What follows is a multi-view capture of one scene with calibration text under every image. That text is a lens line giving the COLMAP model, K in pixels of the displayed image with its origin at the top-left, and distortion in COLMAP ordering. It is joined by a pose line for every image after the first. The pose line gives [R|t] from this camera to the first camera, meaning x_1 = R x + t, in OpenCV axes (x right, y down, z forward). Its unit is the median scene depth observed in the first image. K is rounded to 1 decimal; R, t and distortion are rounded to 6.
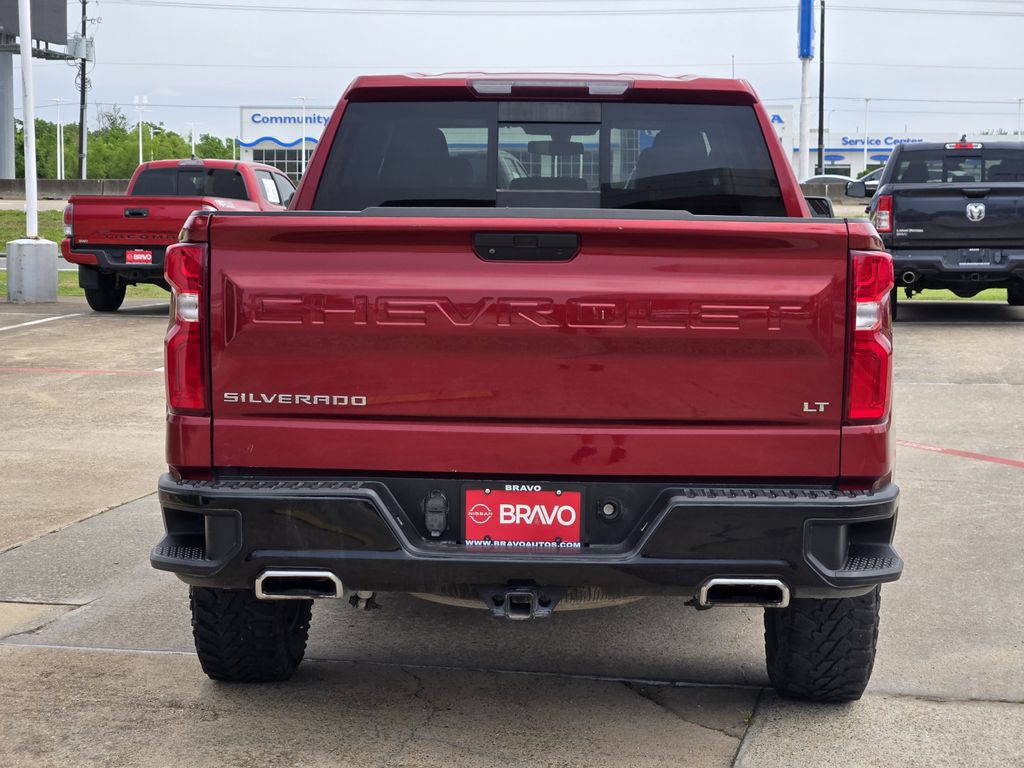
lens RADIAL K [[1952.2, 0, 512.0], [0, 1952.2, 384.0], [0, 0, 1]] dist [-0.414151, 4.426361]
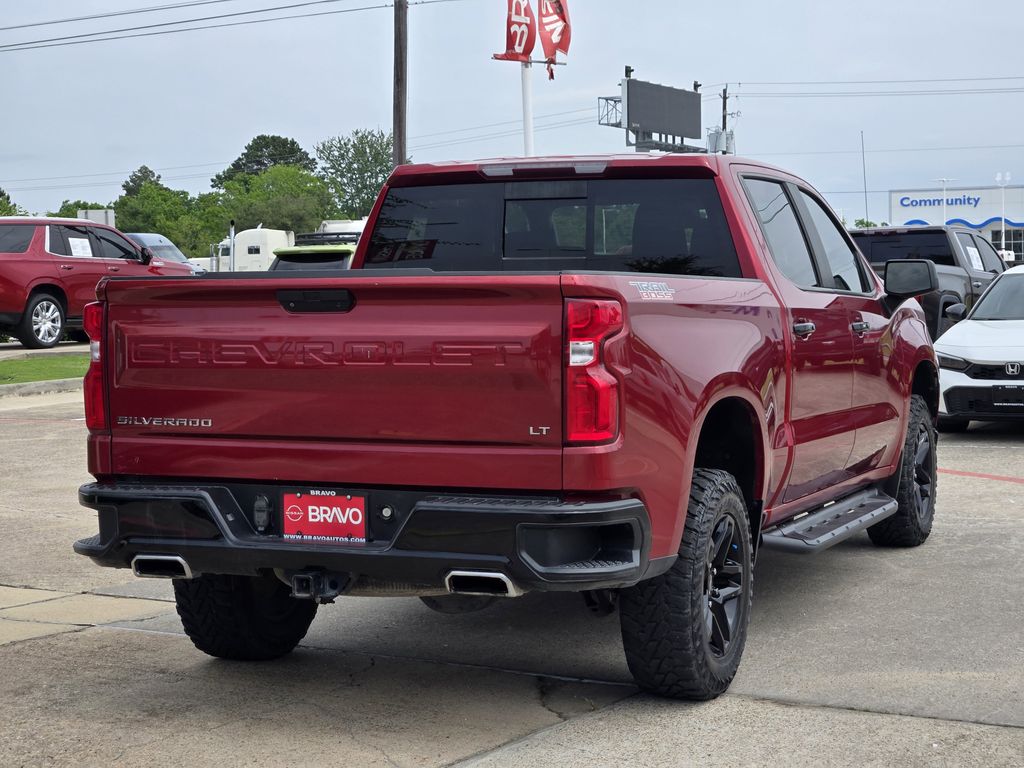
lens RADIAL K [[1967.2, 0, 543.5], [0, 1967.2, 380.5], [0, 0, 1]] dist [-0.653431, 9.393568]
pose [[0.946410, -0.001653, -0.322965, 0.541350], [-0.013200, 0.998953, -0.043796, 0.033963], [0.322699, 0.045712, 0.945397, -0.139327]]
